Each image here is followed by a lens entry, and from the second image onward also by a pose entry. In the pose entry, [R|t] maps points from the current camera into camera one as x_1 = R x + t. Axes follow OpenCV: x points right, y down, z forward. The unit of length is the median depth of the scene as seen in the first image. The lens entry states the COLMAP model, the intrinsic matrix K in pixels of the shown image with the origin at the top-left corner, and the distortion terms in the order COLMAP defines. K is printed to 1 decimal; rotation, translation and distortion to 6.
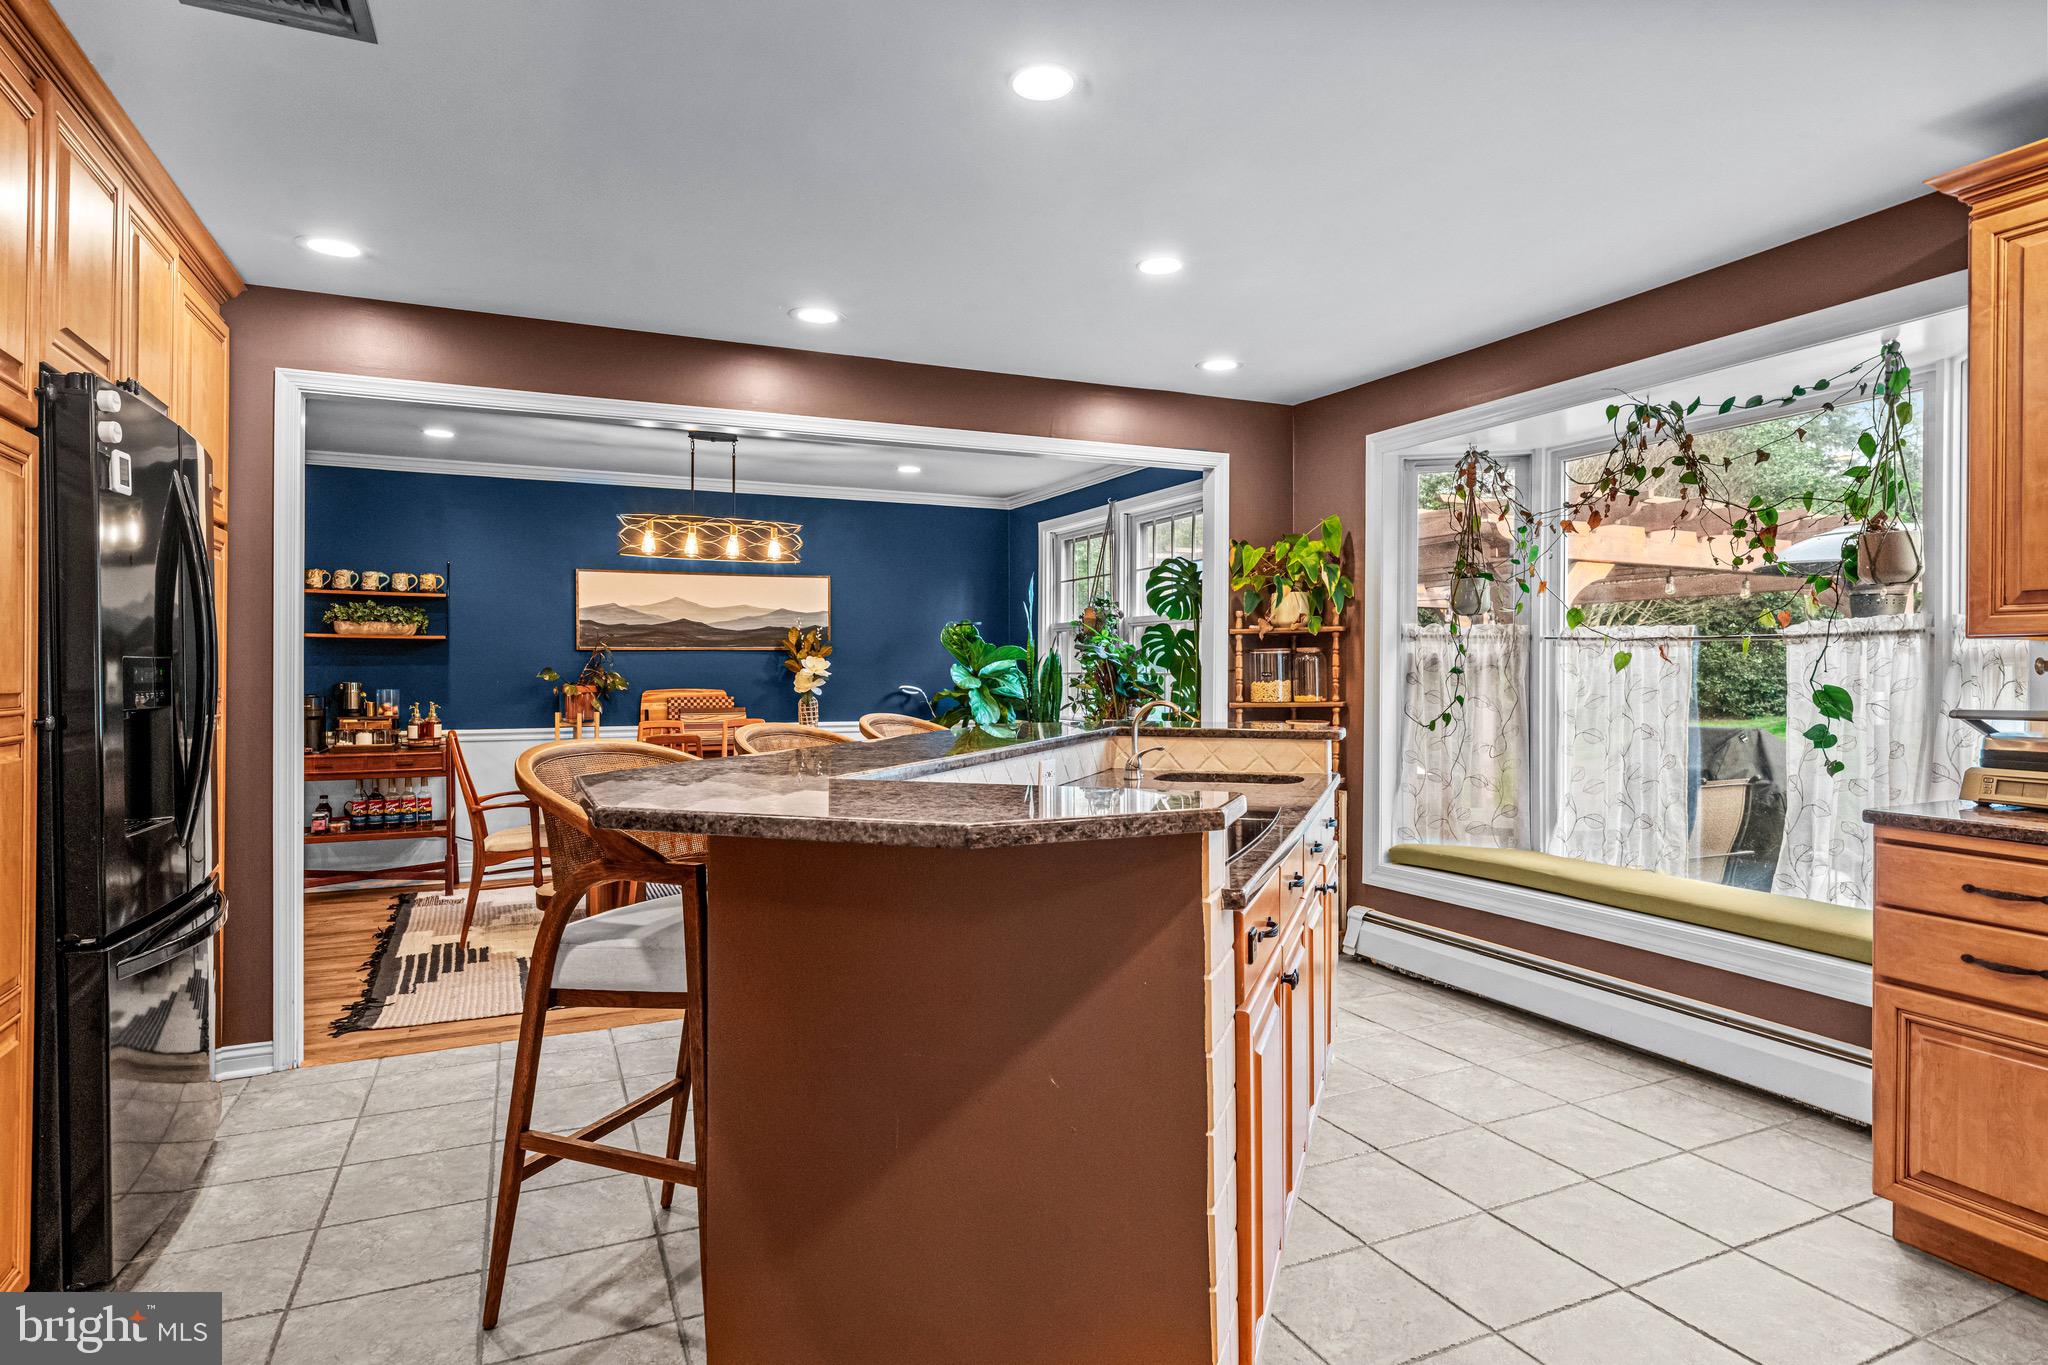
lens RADIAL K [[1113.0, 0, 1018.6], [0, 1113.0, 674.5], [0, 0, 1]] dist [0.003638, 0.000481]
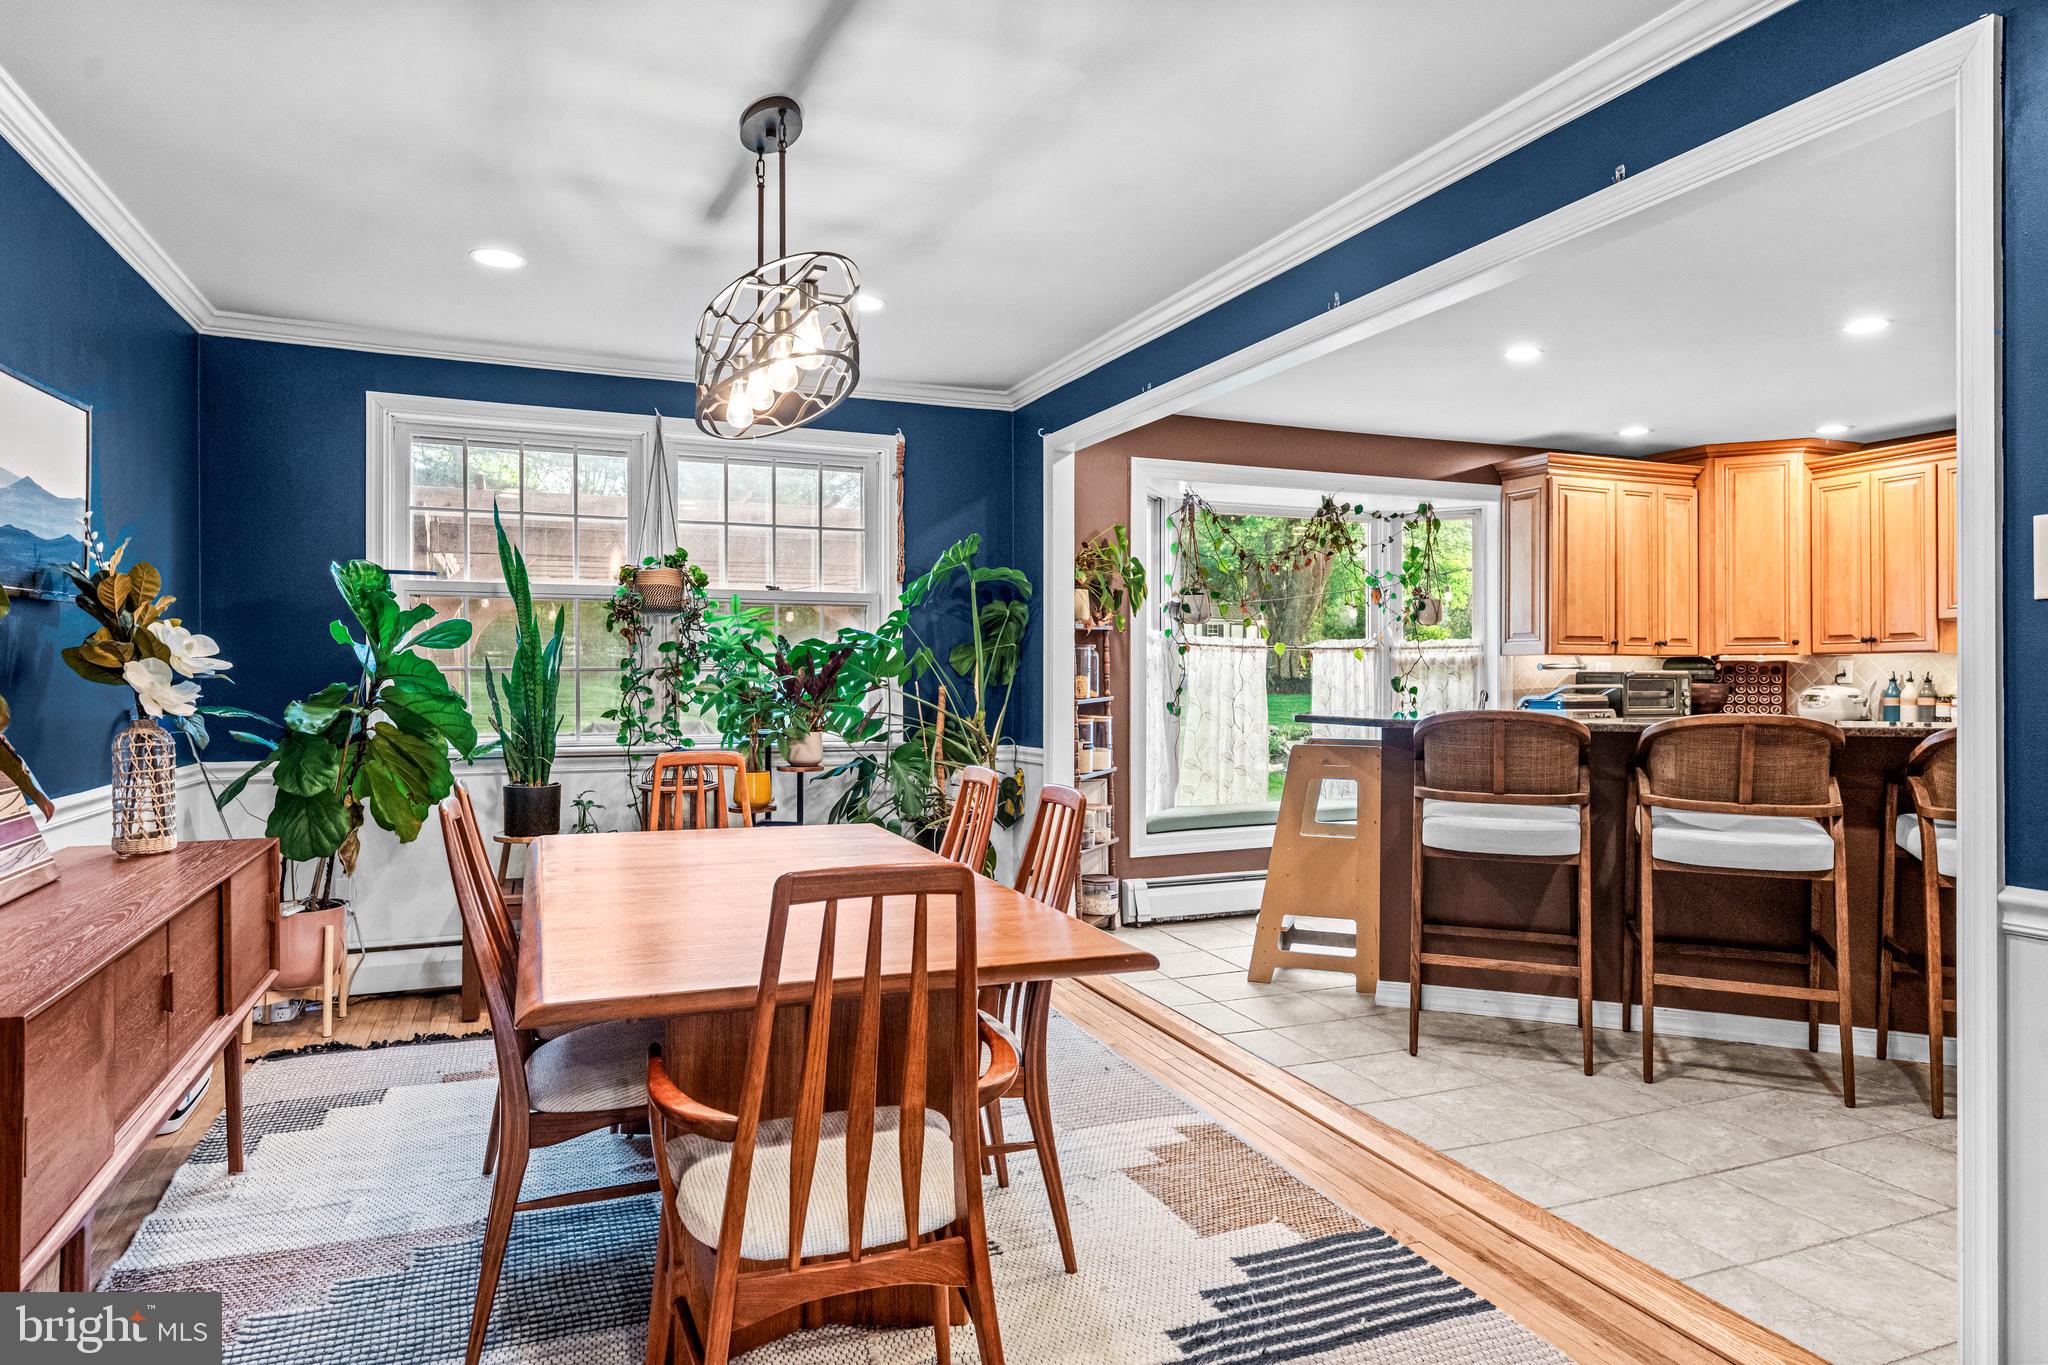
lens RADIAL K [[1208.0, 0, 1026.6], [0, 1208.0, 678.6], [0, 0, 1]] dist [0.005673, 0.000456]
pose [[0.033153, -0.003504, 0.999444, -0.941311], [0.001587, 0.999993, 0.003453, 0.003773], [-0.999449, 0.001472, 0.033159, 1.109896]]
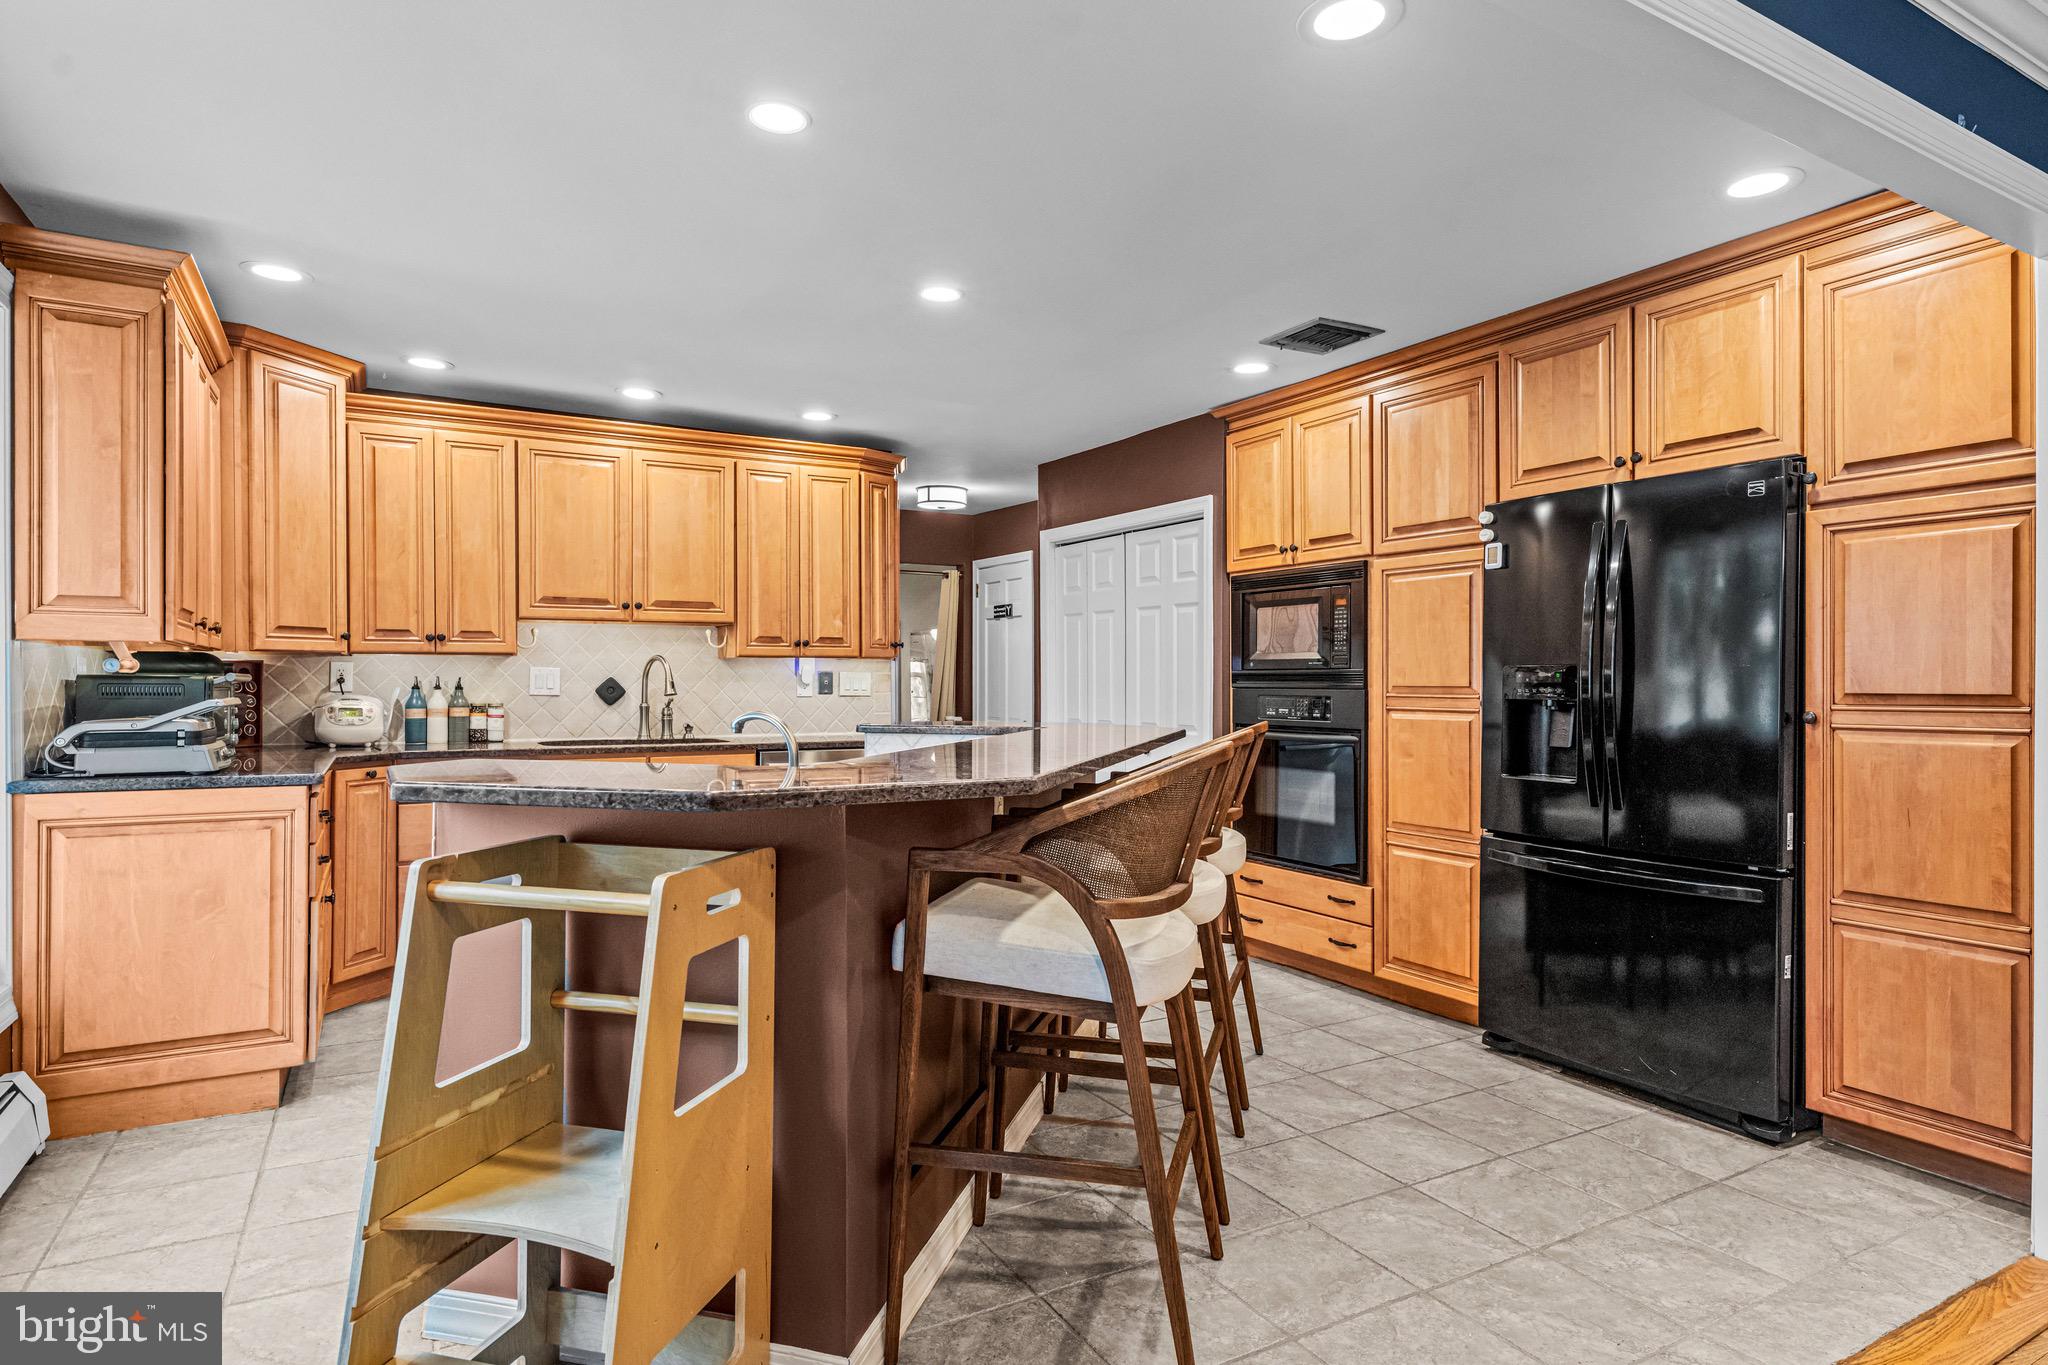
lens RADIAL K [[1113.0, 0, 1028.2], [0, 1113.0, 684.2], [0, 0, 1]] dist [0.003638, 0.000481]
pose [[-0.995224, -0.002821, -0.097574, 0.024551], [-0.003267, 0.999985, 0.004408, 0.002666], [0.097560, 0.004705, -0.995219, 1.269754]]
